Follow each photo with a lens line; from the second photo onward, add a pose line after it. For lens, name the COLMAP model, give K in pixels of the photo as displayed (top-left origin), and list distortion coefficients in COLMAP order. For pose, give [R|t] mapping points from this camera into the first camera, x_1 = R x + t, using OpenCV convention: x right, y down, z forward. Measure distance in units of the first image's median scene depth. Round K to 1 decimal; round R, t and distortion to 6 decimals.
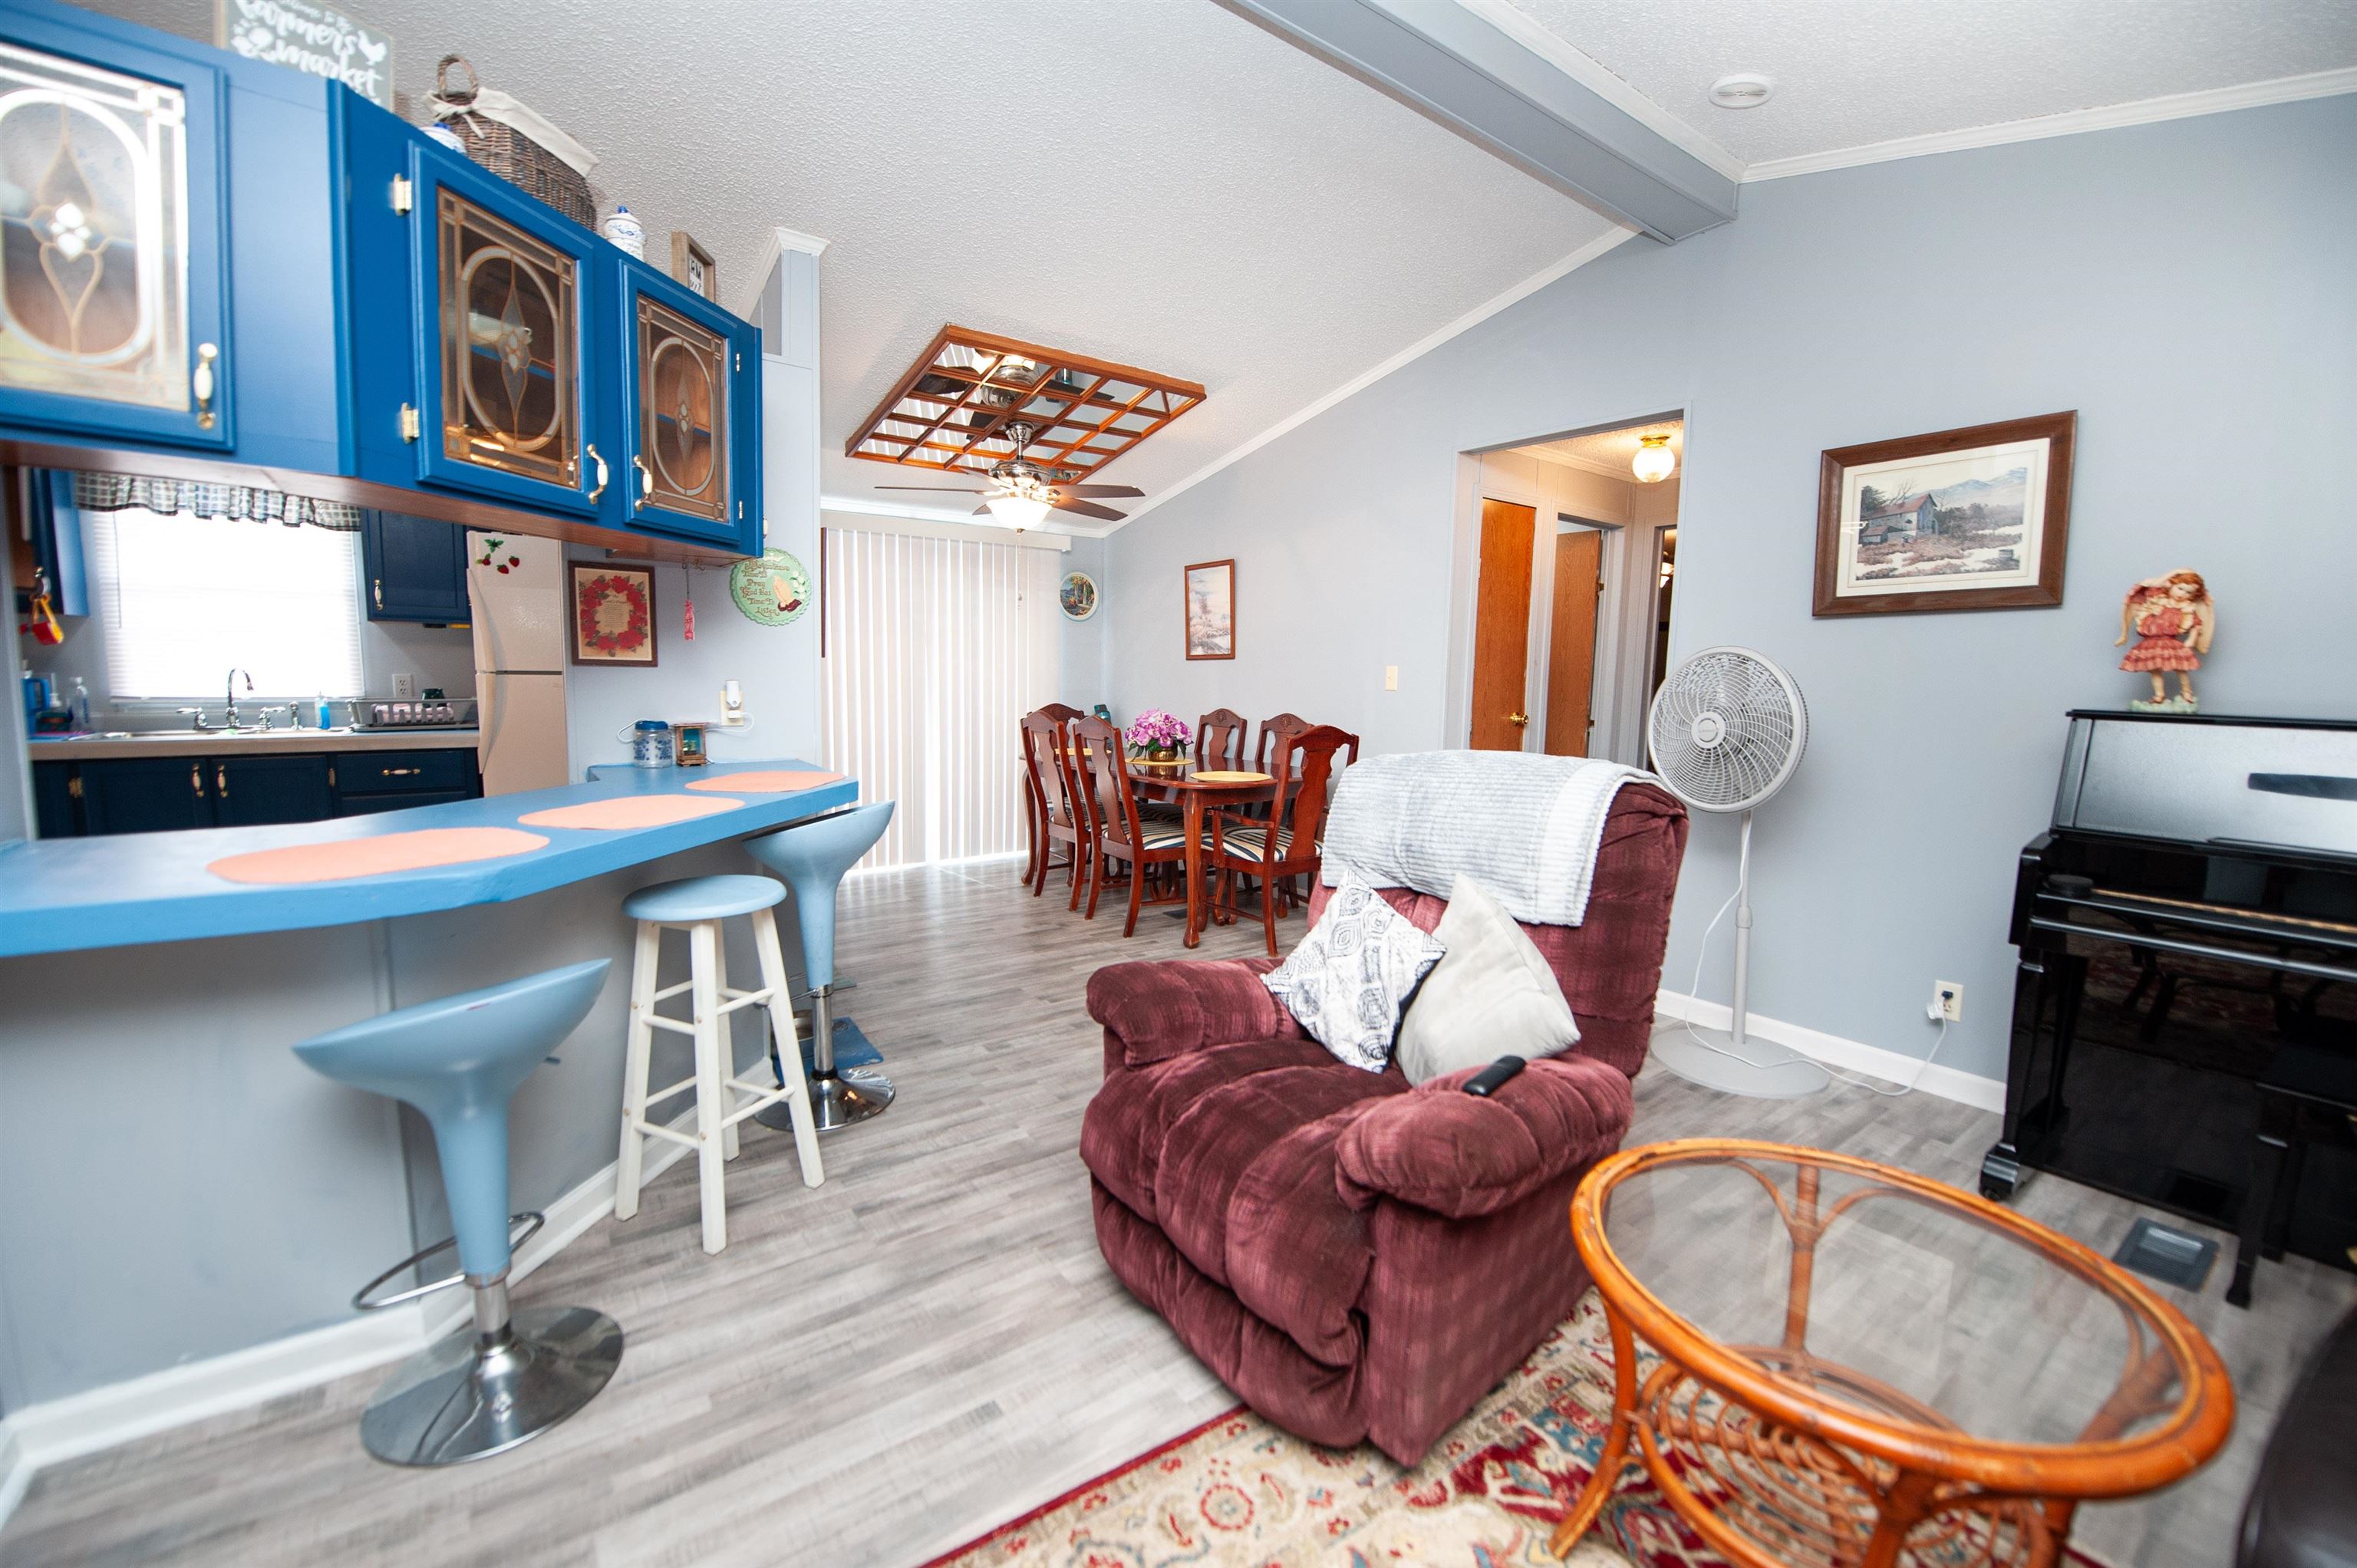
lens RADIAL K [[943.1, 0, 1188.3], [0, 943.1, 787.3], [0, 0, 1]] dist [-0.022441, -0.000996]
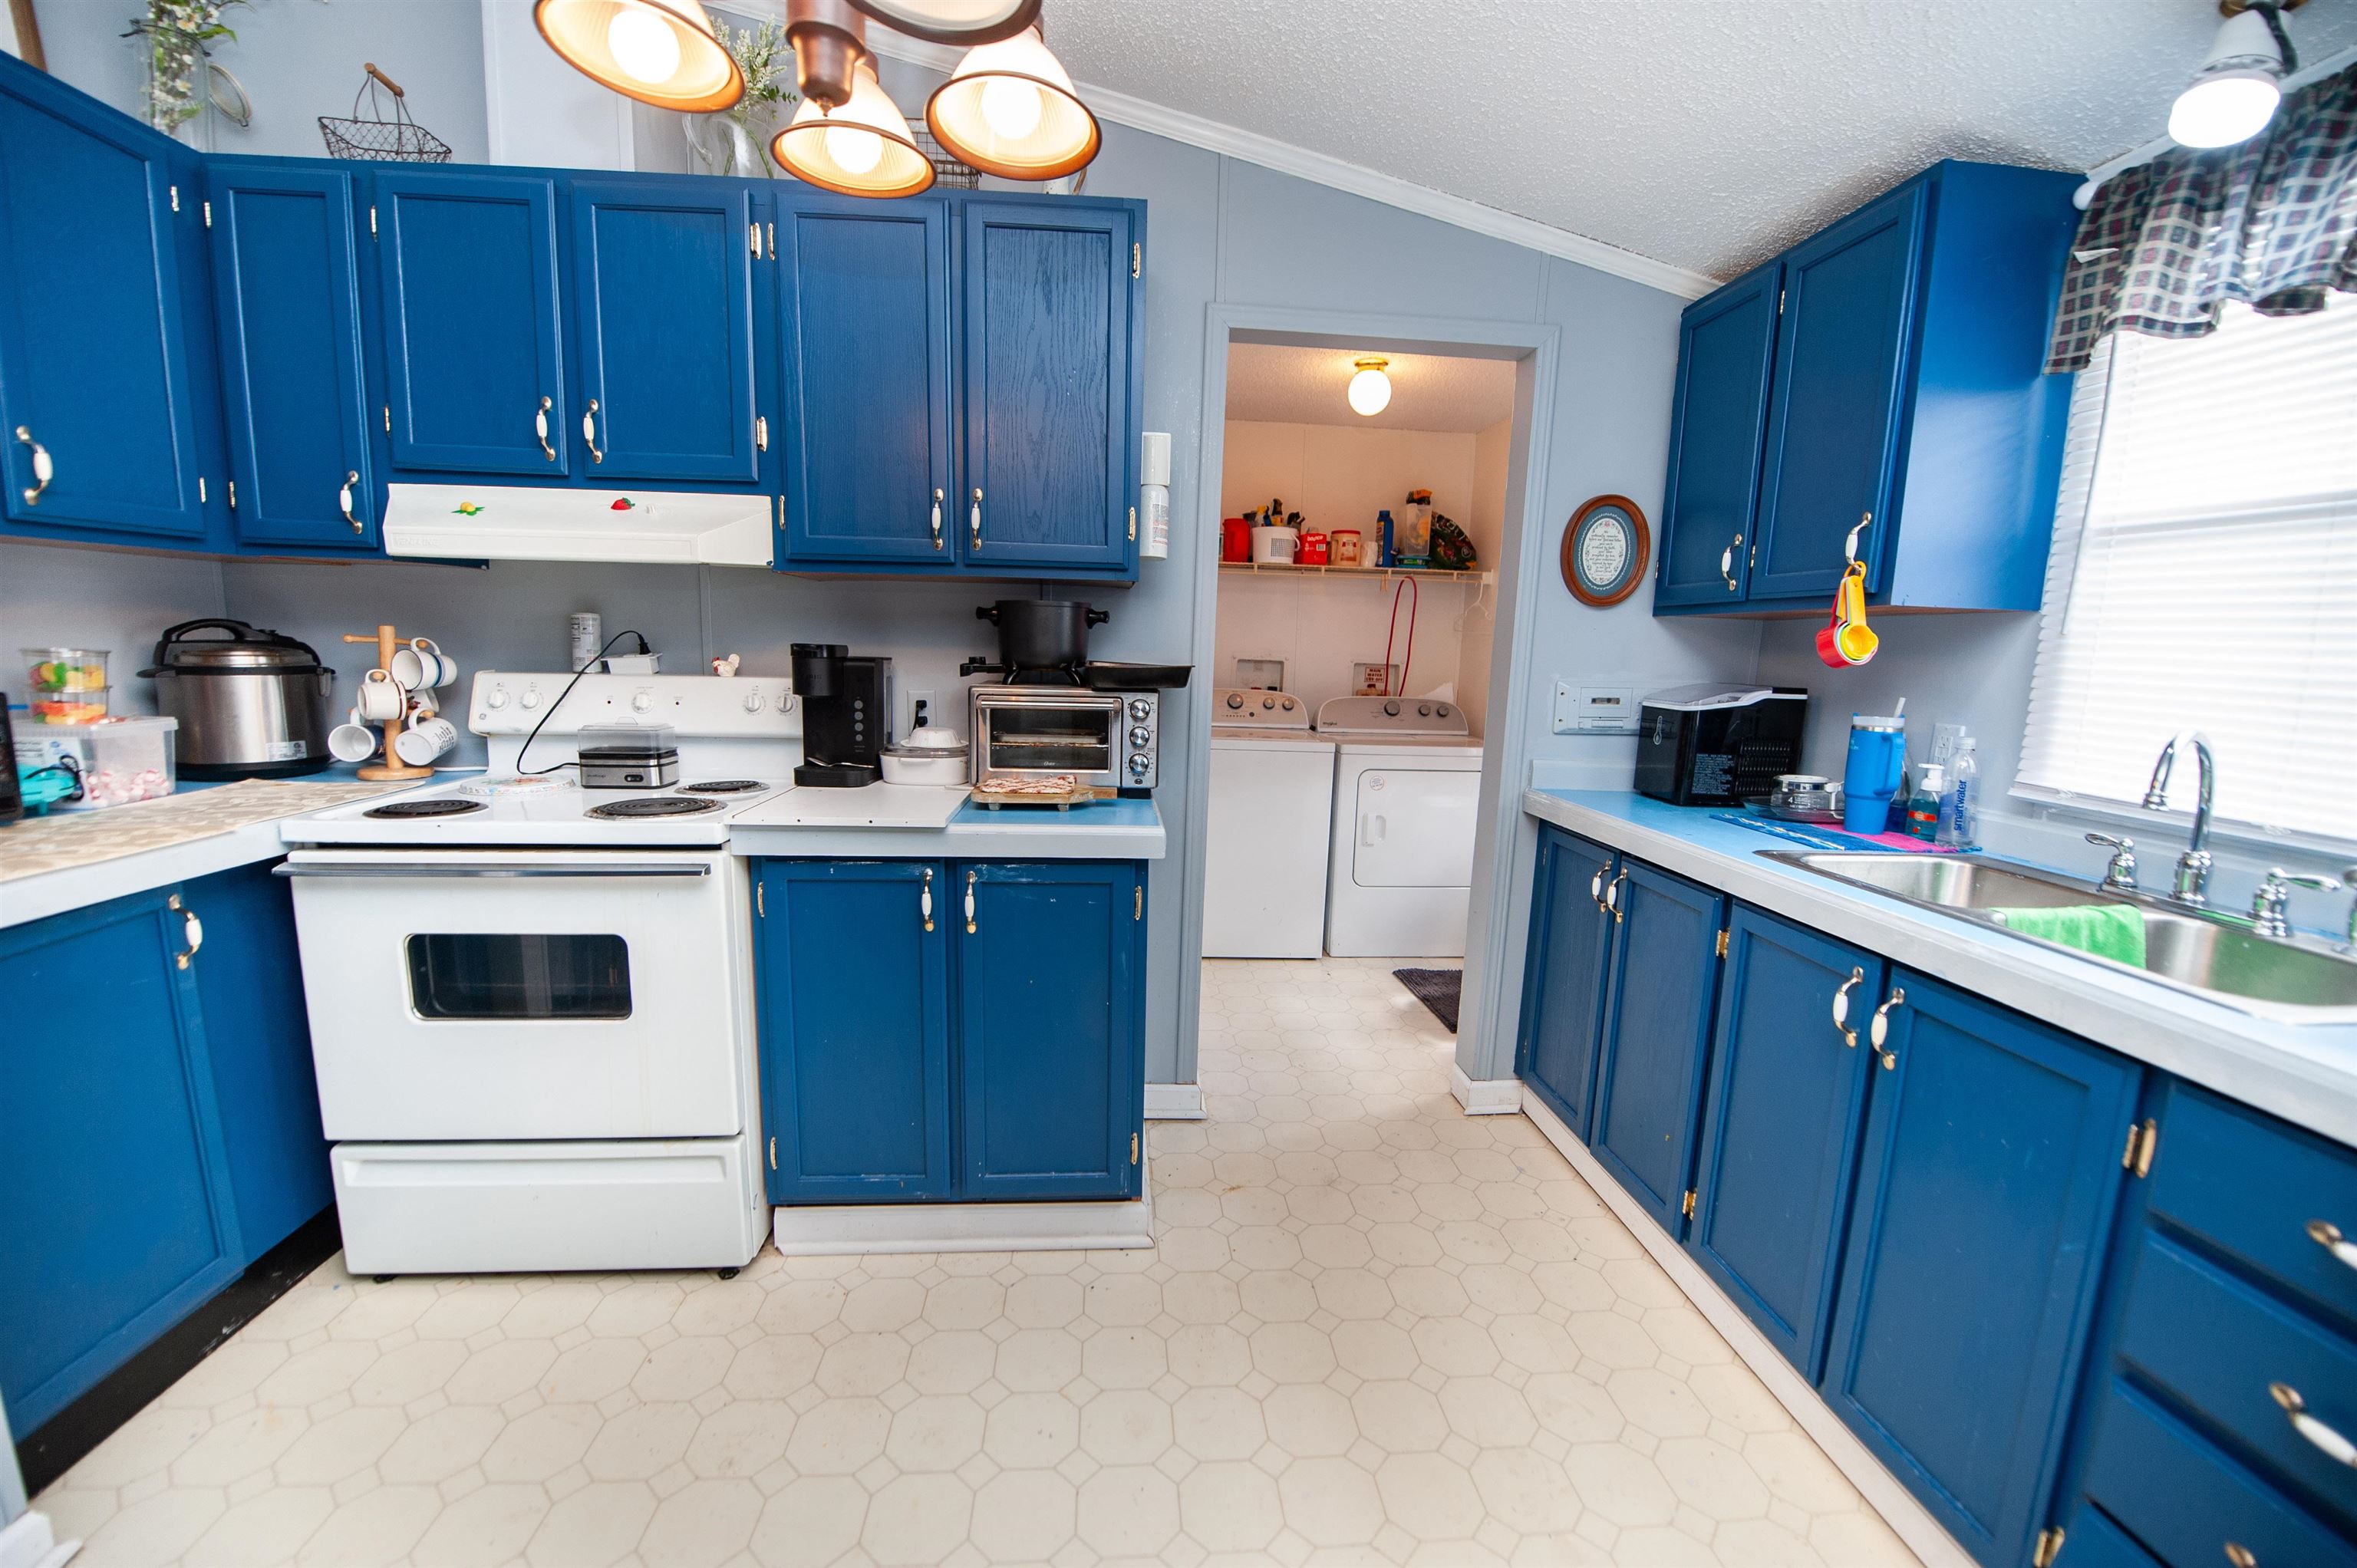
lens RADIAL K [[943.1, 0, 1185.2], [0, 943.1, 788.1], [0, 0, 1]] dist [-0.022441, -0.000996]
pose [[-0.529746, 0.088175, -0.843561, -0.500468], [-0.149655, 0.969259, 0.195295, -0.112114], [0.834849, 0.229700, -0.500265, 0.787295]]
